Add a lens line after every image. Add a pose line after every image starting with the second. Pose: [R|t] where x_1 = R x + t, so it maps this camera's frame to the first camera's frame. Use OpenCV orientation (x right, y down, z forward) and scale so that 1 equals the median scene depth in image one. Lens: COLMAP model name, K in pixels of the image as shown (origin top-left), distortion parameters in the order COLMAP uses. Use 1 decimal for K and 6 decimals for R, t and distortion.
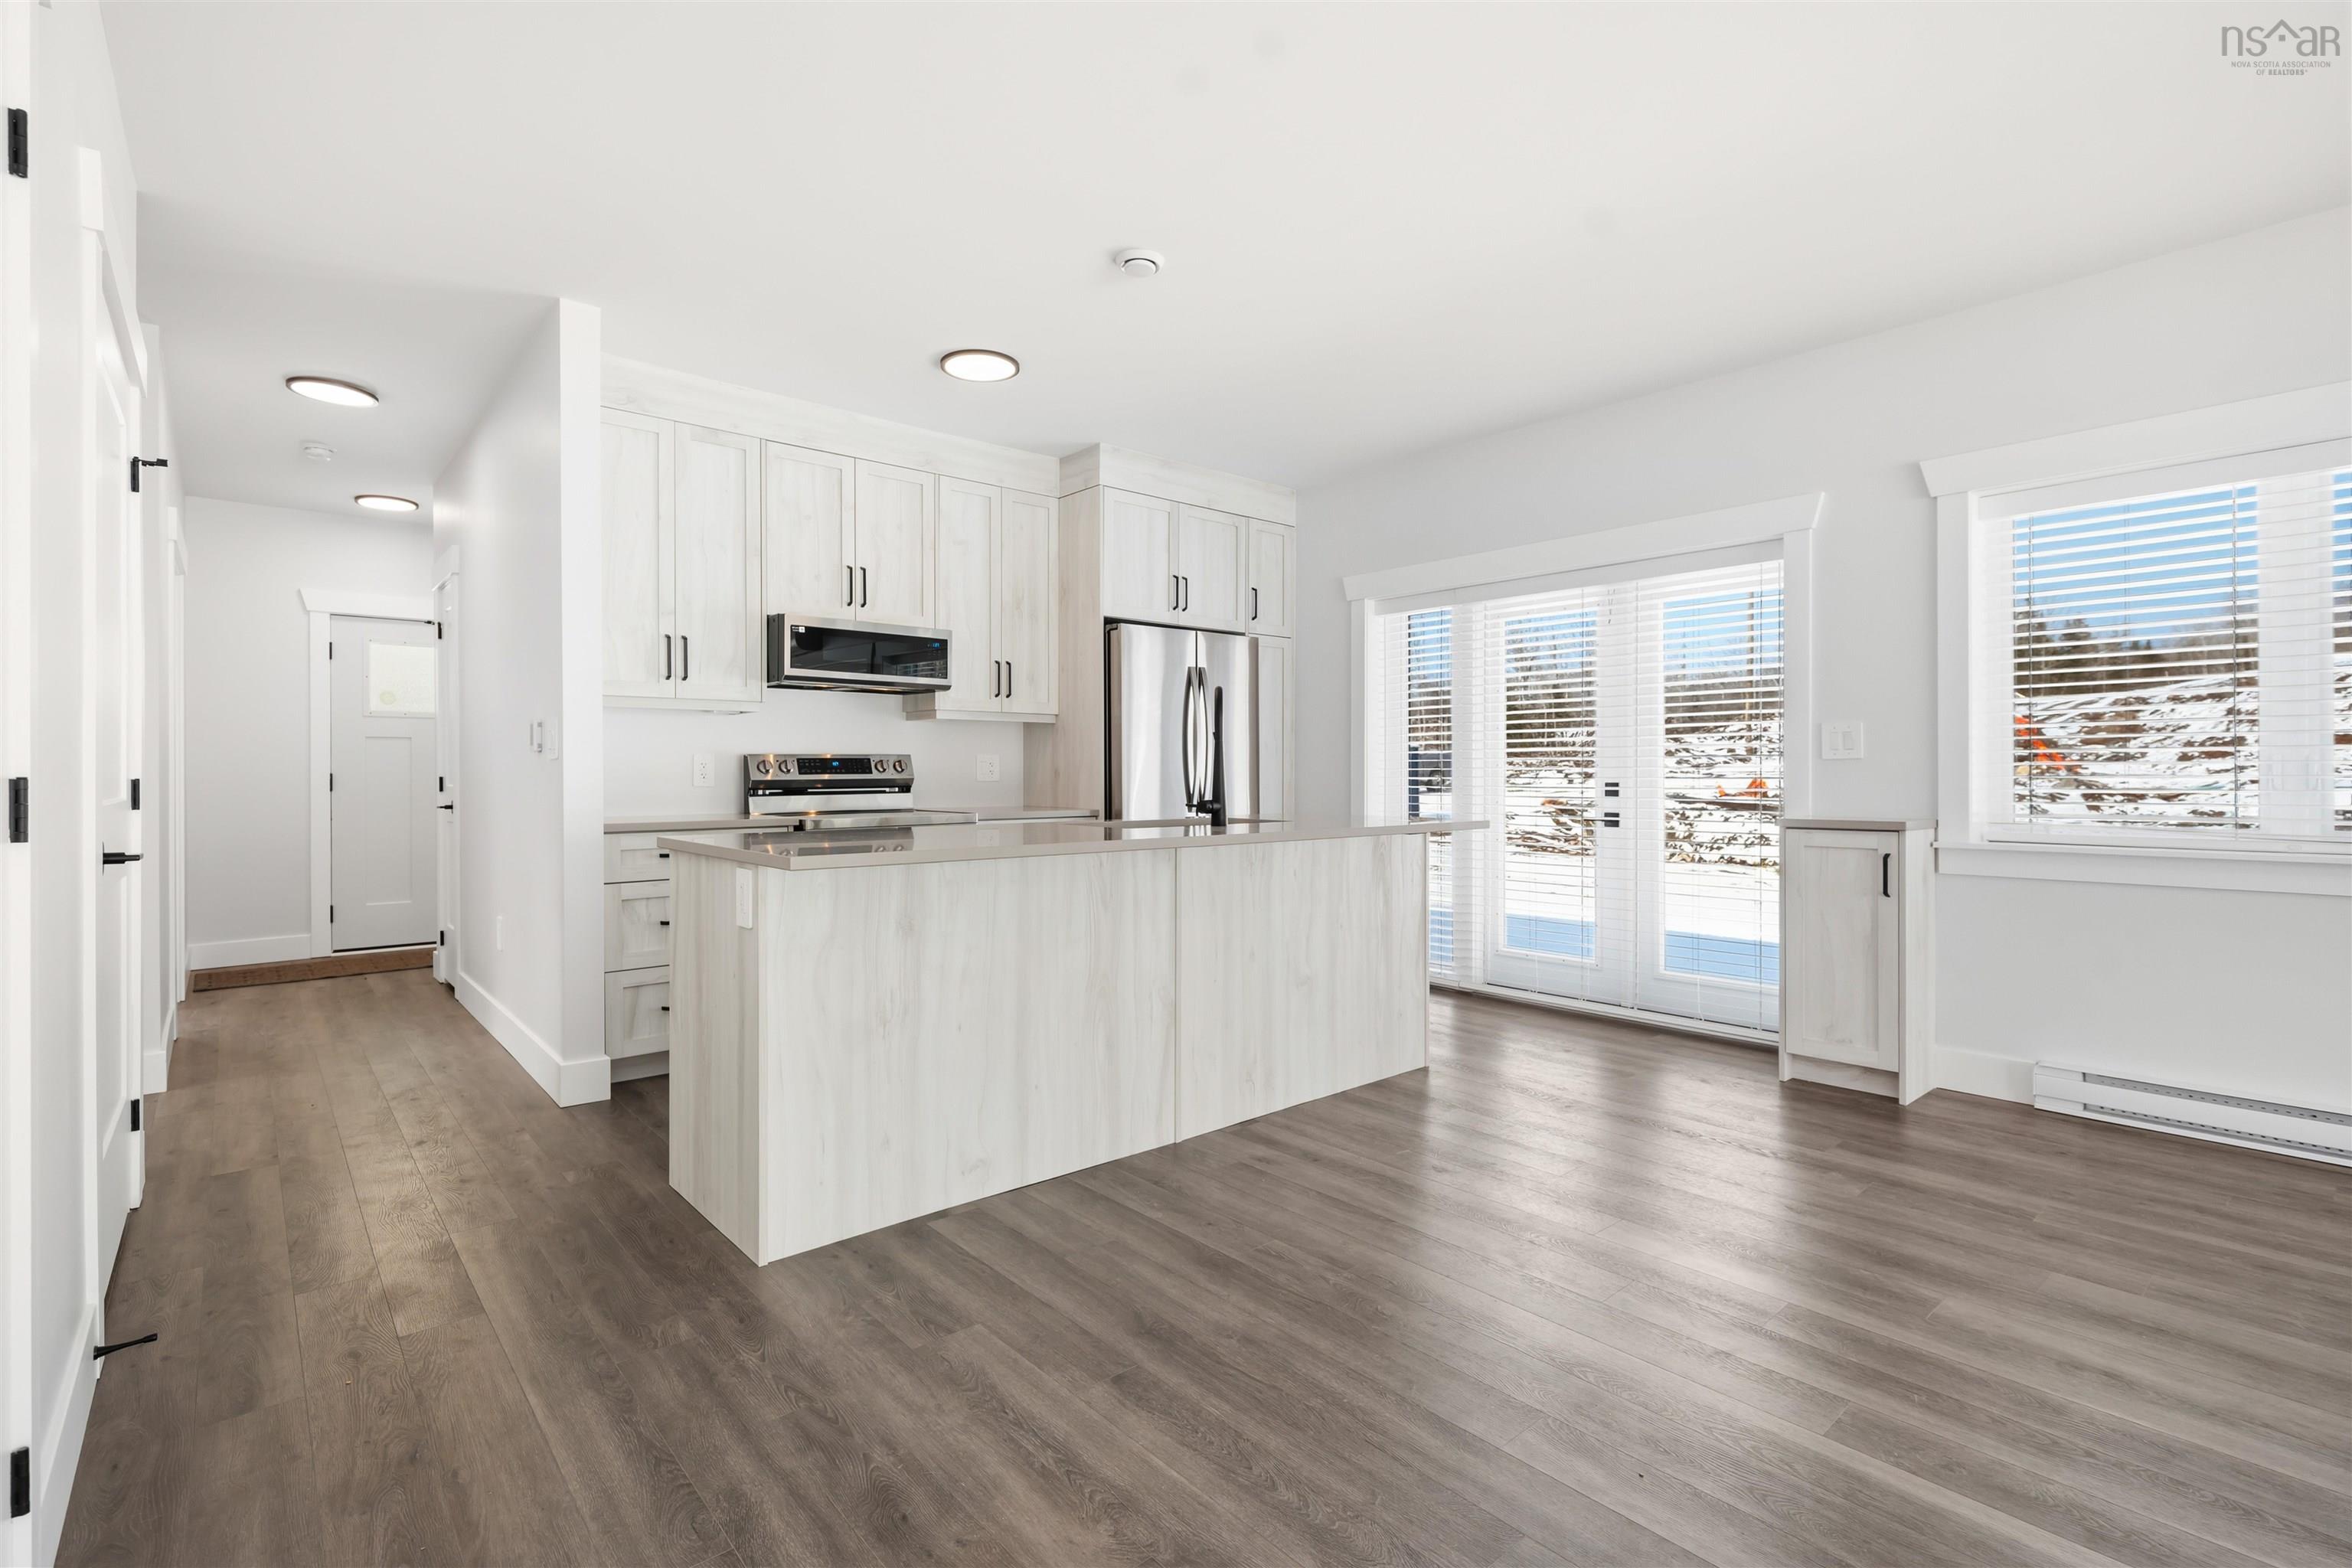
lens RADIAL K [[1089.3, 0, 1176.0], [0, 1089.3, 784.0], [0, 0, 1]] dist [0.000743, 0.000429]
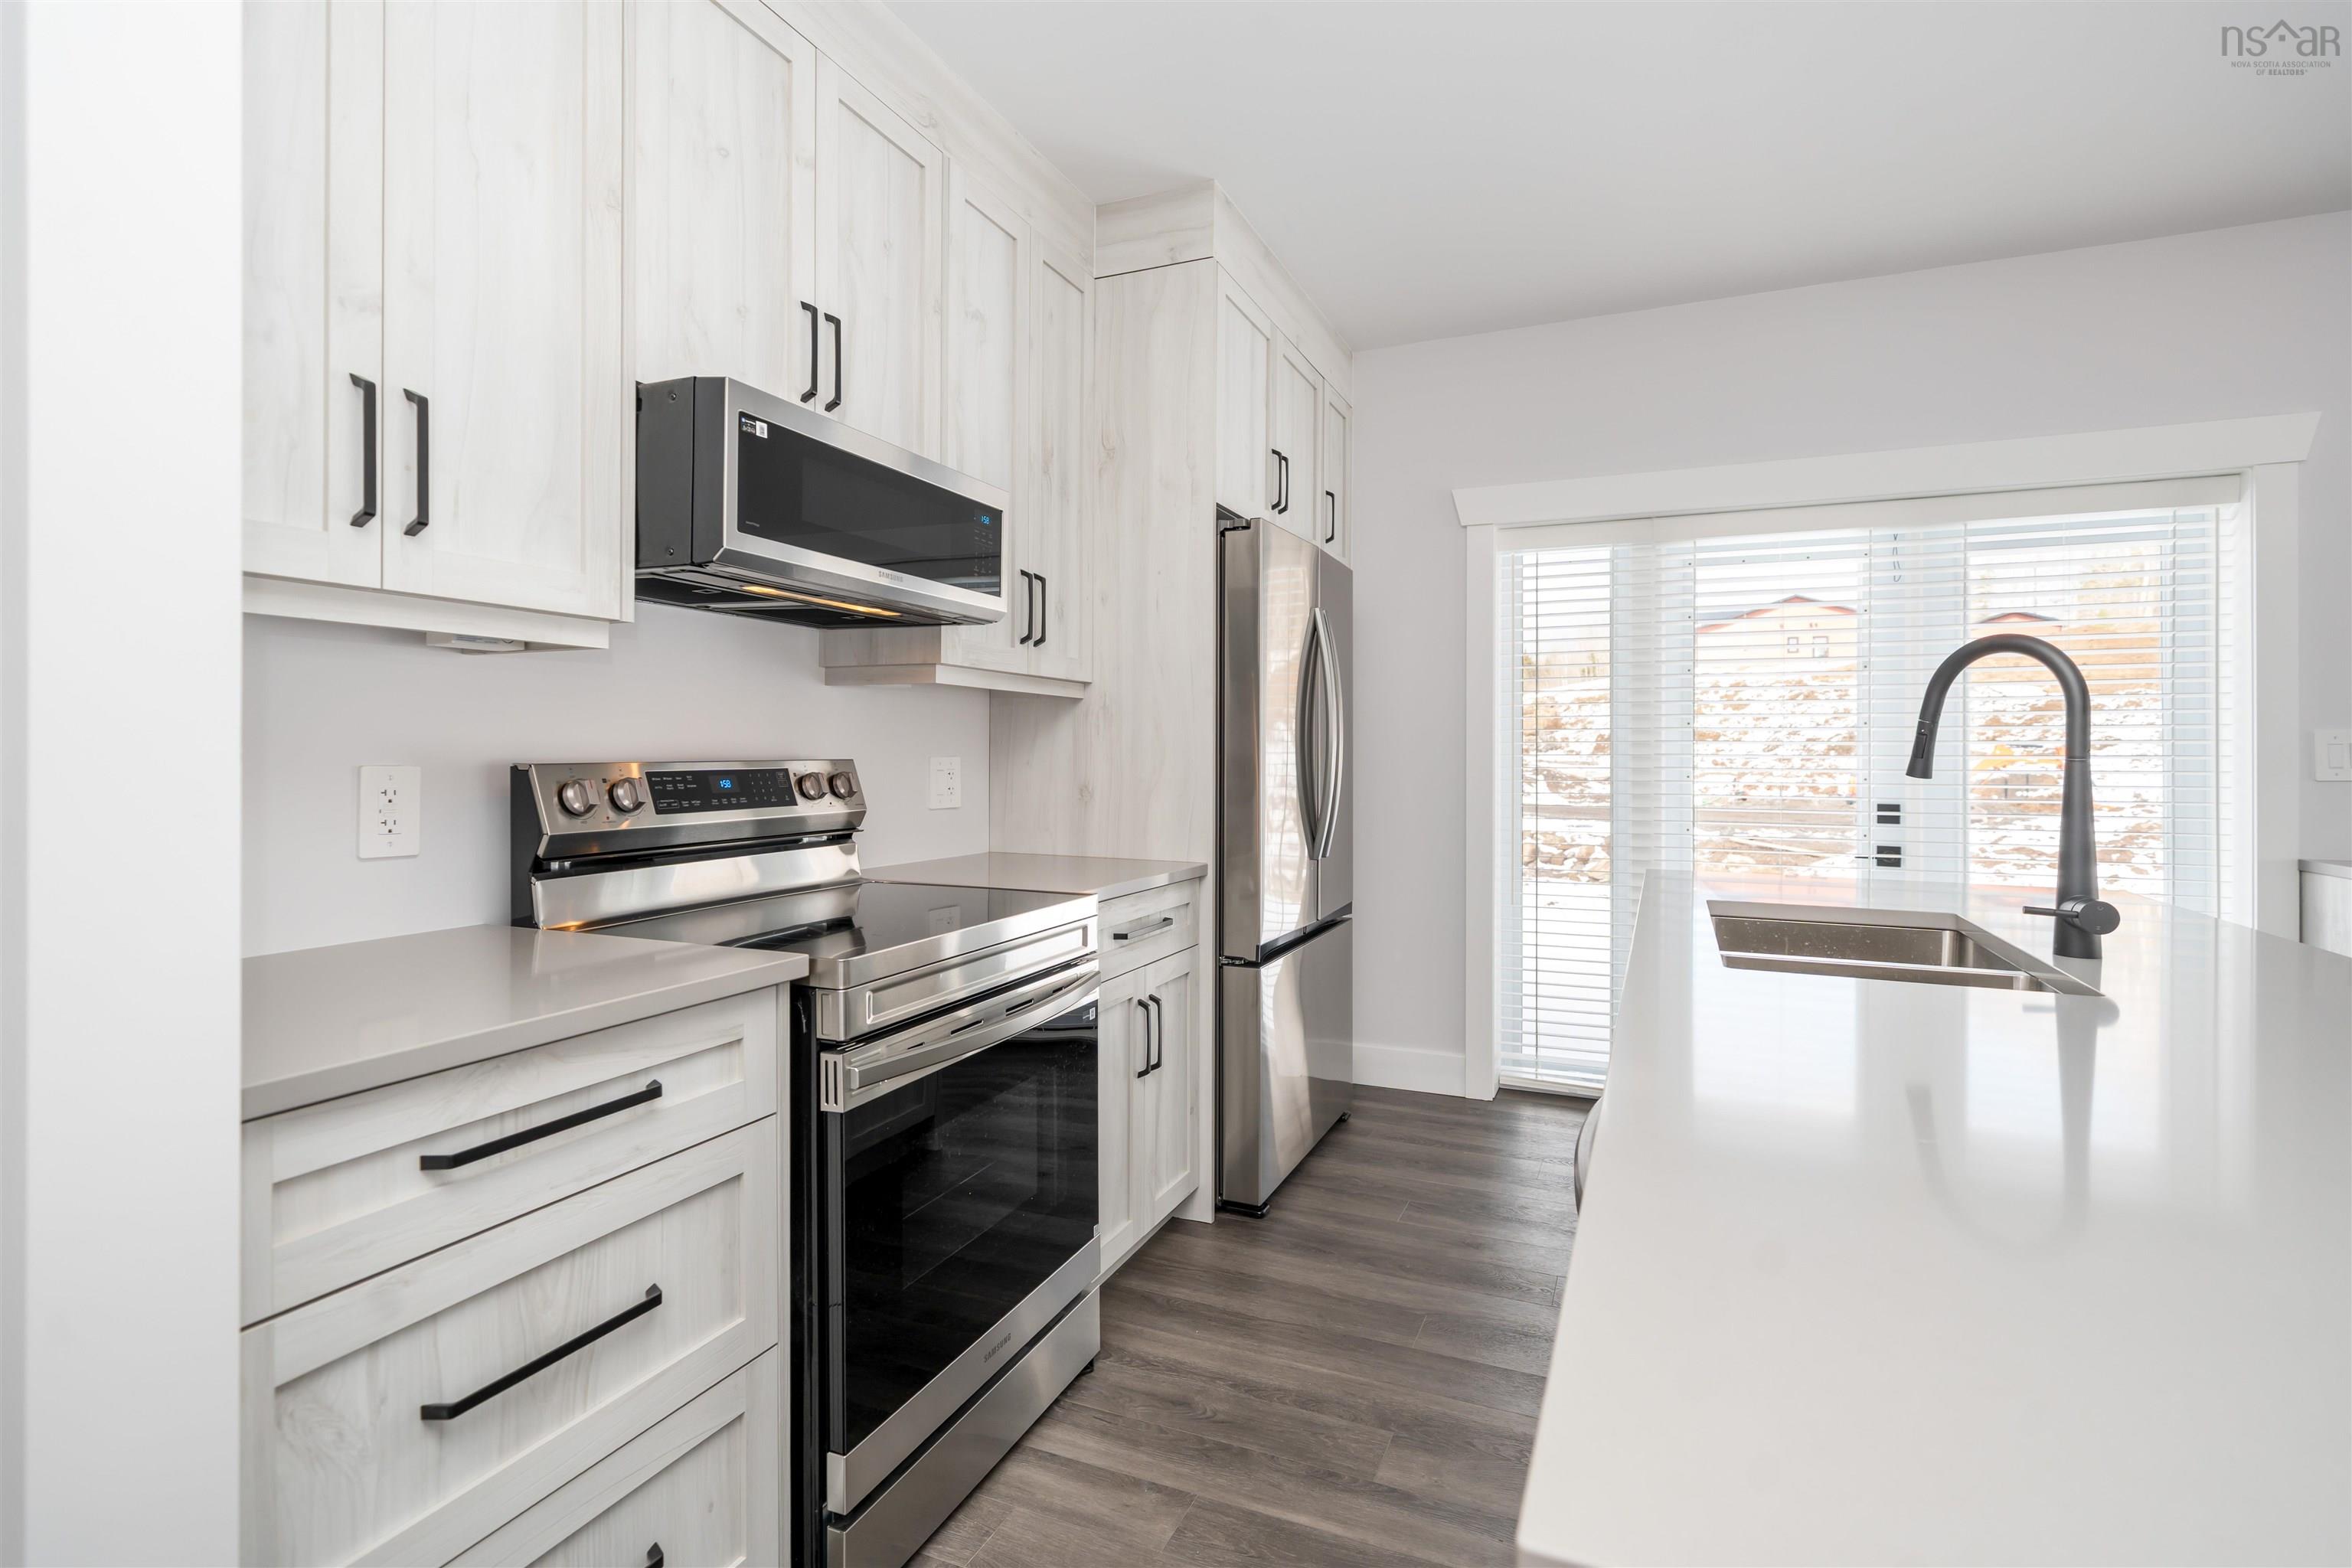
lens RADIAL K [[1120.3, 0, 1173.6], [0, 1120.3, 761.6], [0, 0, 1]] dist [-0.000837, -0.000183]
pose [[0.903735, 0.003336, 0.428080, -0.351467], [-0.001630, 0.999989, -0.004351, -0.026558], [-0.428090, 0.003234, 0.903730, 0.556667]]
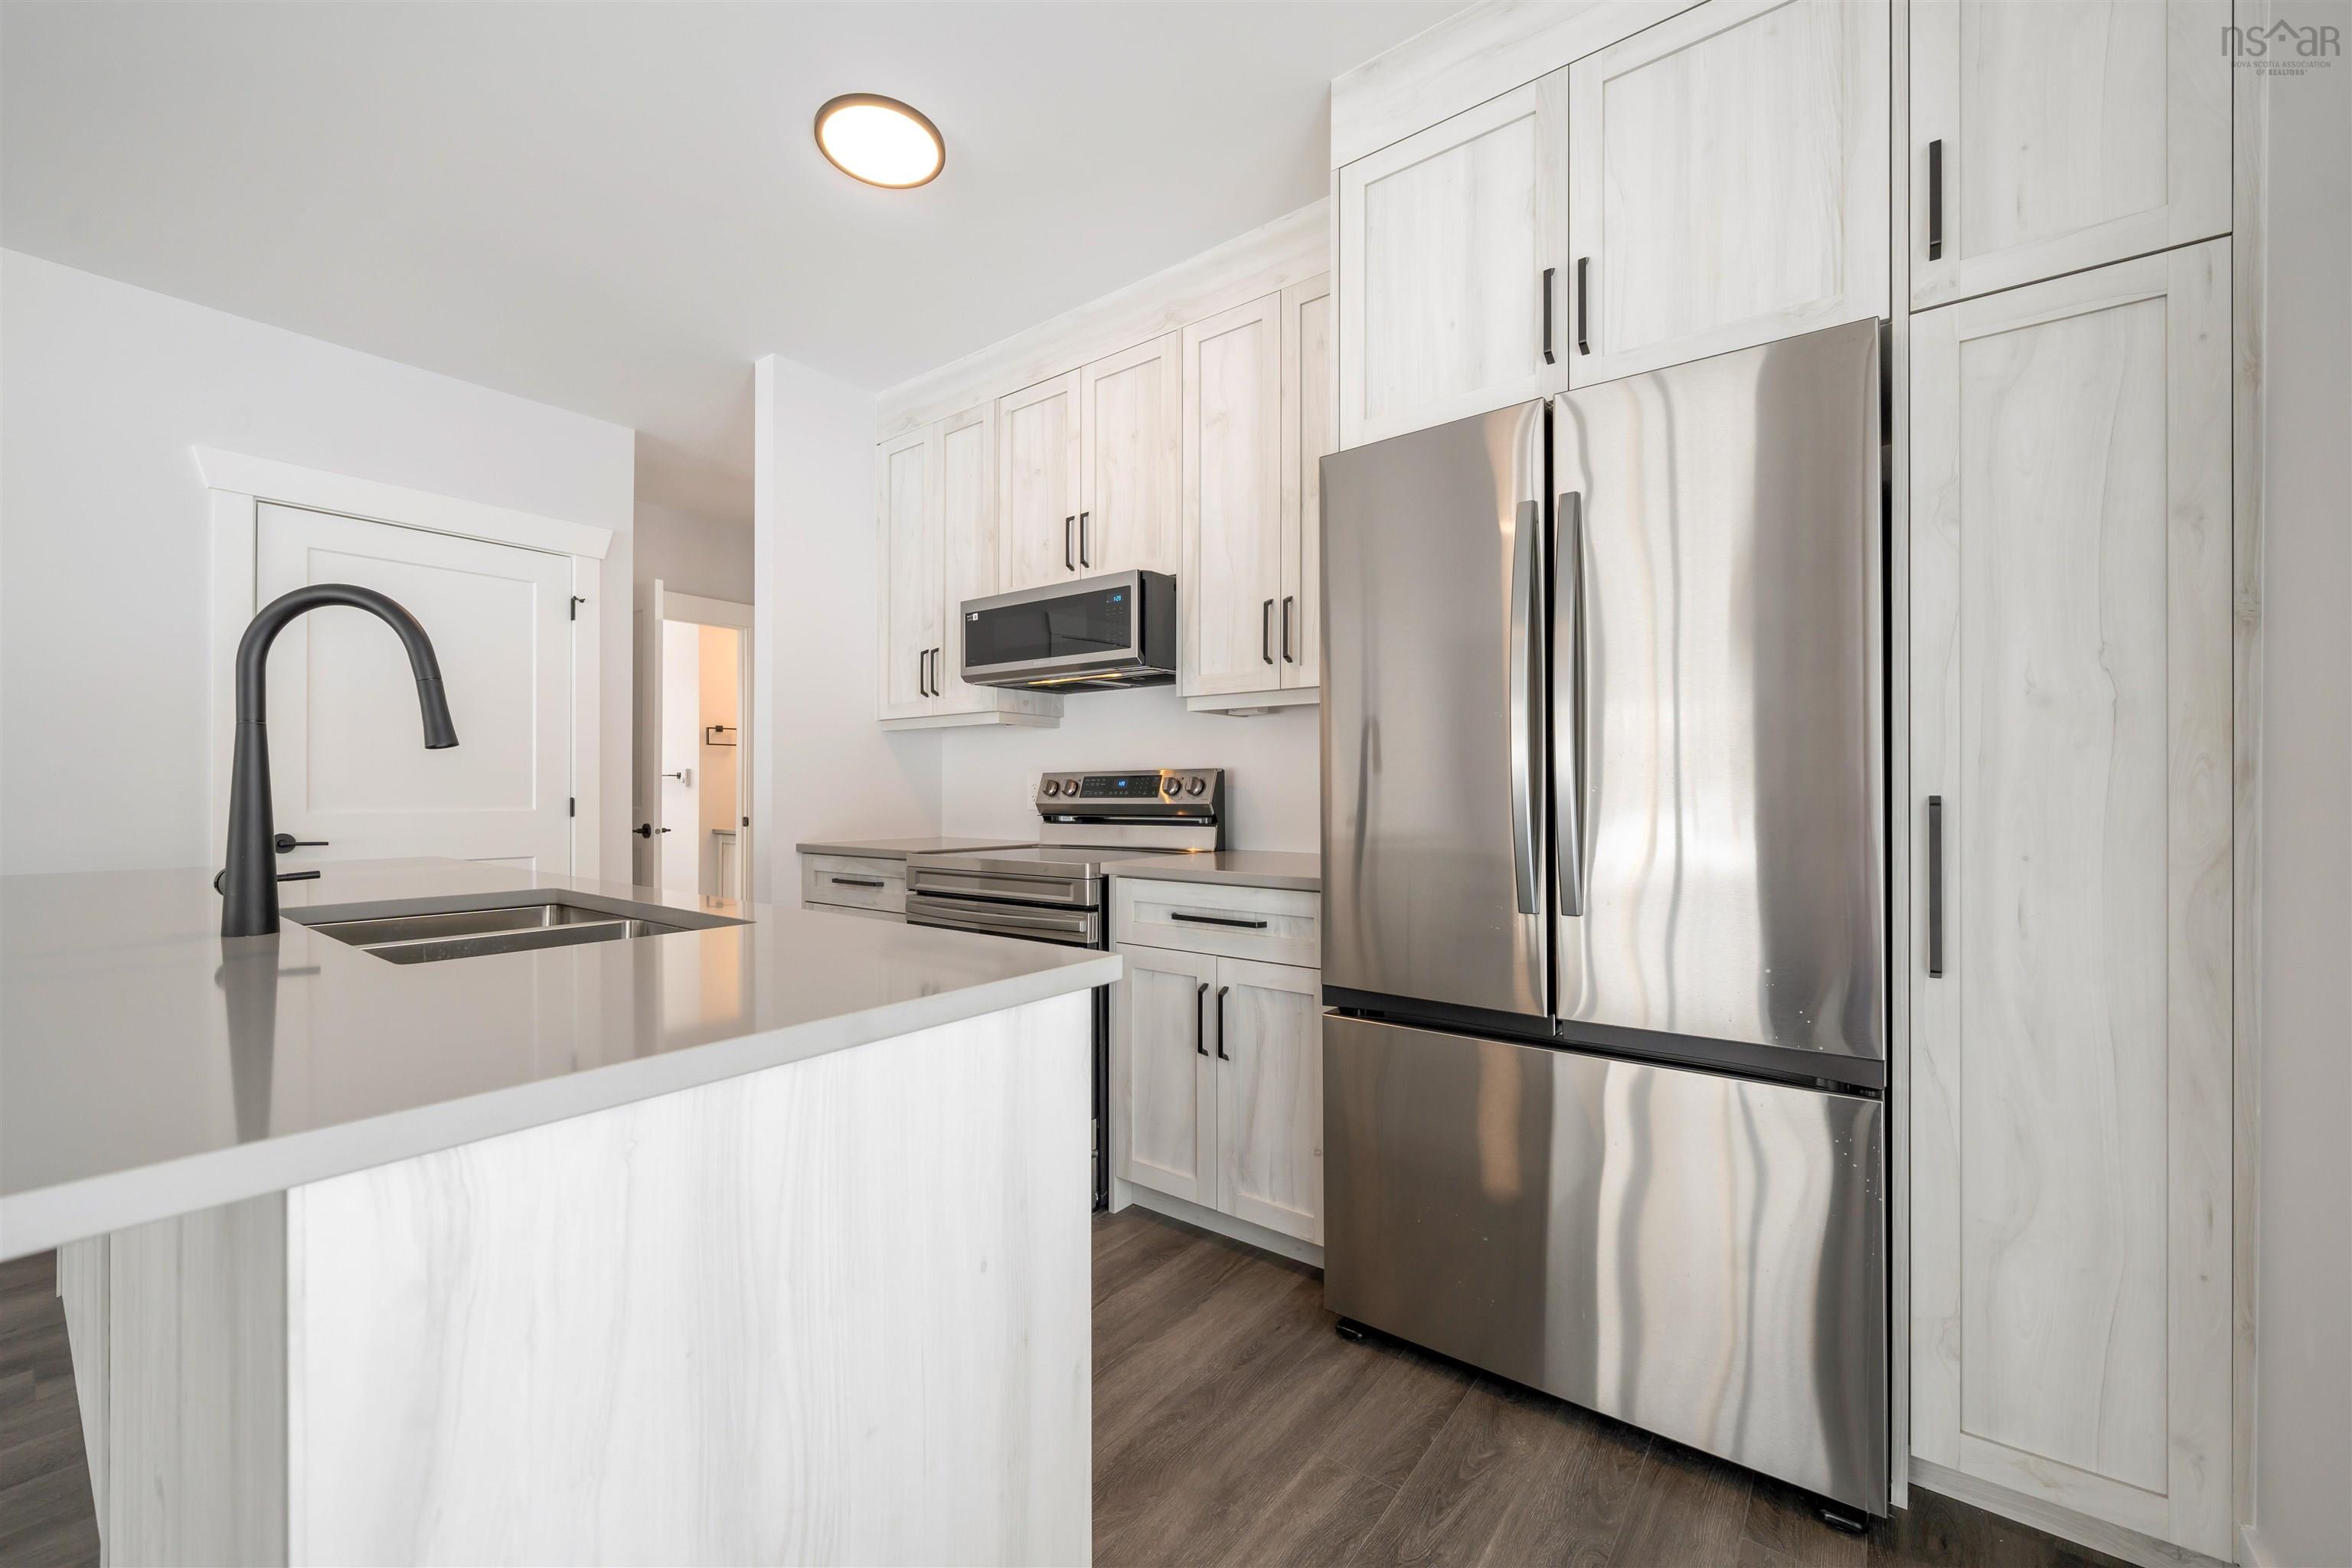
lens RADIAL K [[924.3, 0, 1168.9], [0, 924.3, 794.3], [0, 0, 1]] dist [-0.001235, -0.000084]
pose [[0.192891, 0.003133, -0.981215, 0.326839], [-0.011174, 0.999937, 0.000996, -0.012517], [0.981157, 0.010773, 0.192914, 0.936528]]
